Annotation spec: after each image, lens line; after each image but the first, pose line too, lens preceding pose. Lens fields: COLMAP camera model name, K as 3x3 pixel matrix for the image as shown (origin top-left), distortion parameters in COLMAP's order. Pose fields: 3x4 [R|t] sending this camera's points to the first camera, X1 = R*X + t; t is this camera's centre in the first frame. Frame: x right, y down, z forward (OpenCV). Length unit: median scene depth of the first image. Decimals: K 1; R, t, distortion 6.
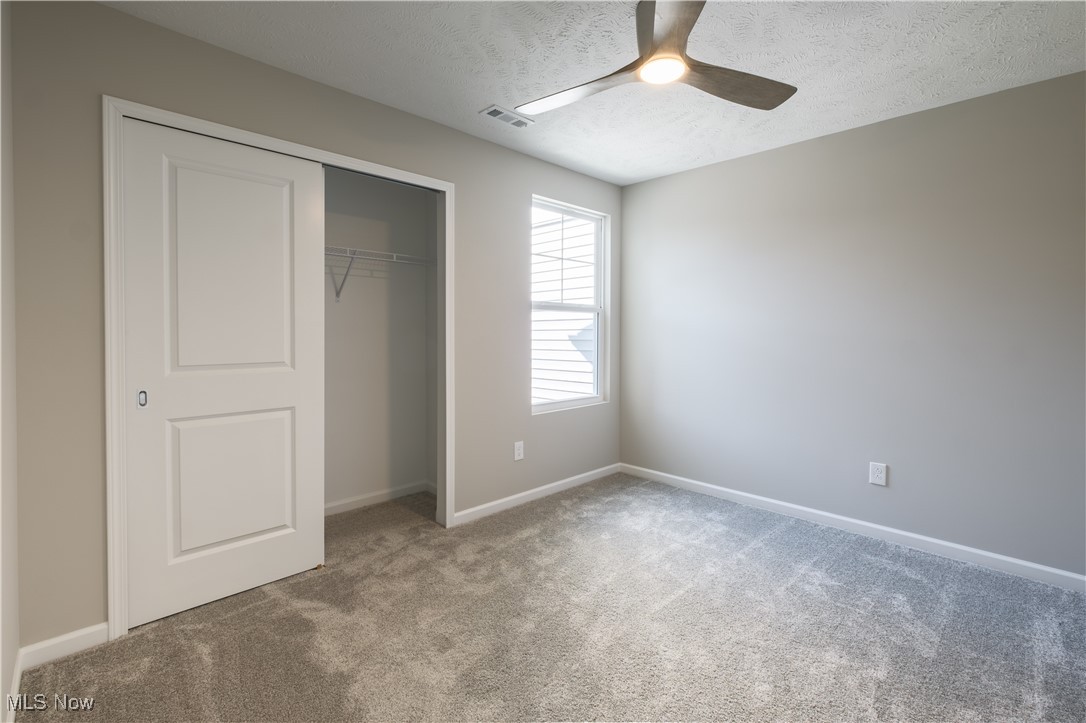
lens RADIAL K [[484.1, 0, 542.4], [0, 484.1, 366.4], [0, 0, 1]] dist [-0.000619, -0.000072]
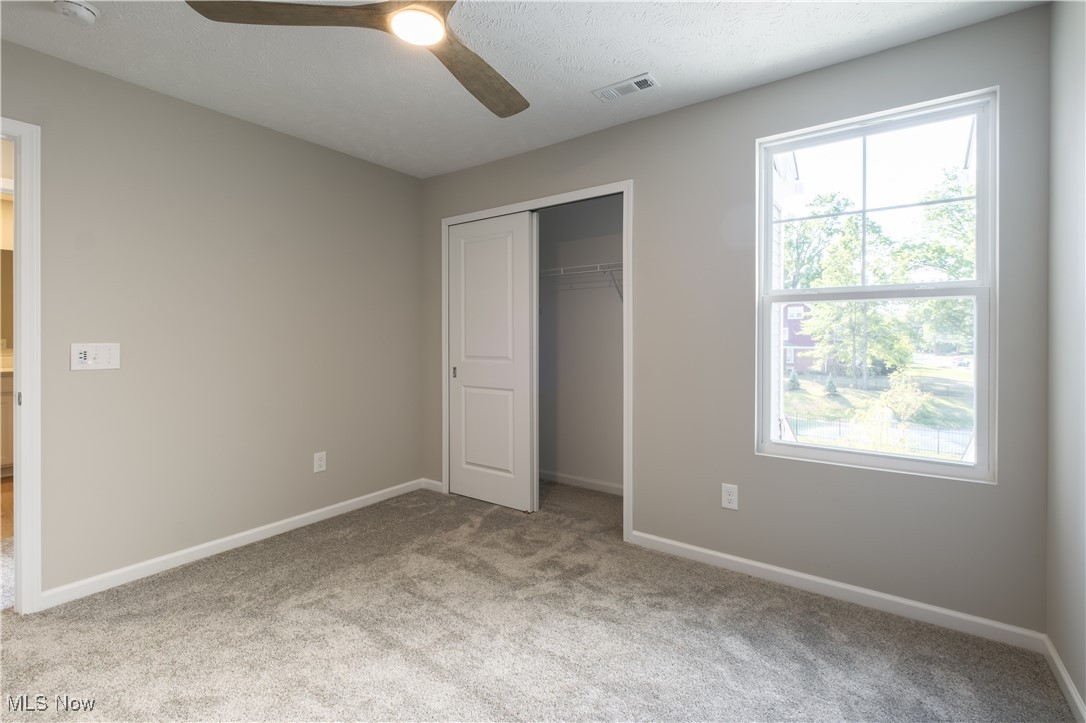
lens RADIAL K [[466.6, 0, 543.0], [0, 466.6, 361.5], [0, 0, 1]] dist [-0.000121, 0.000079]
pose [[0.188311, 0.051145, -0.980777, 0.825261], [-0.065570, 0.997070, 0.039405, -0.057413], [0.979918, 0.056889, 0.191112, 0.805726]]
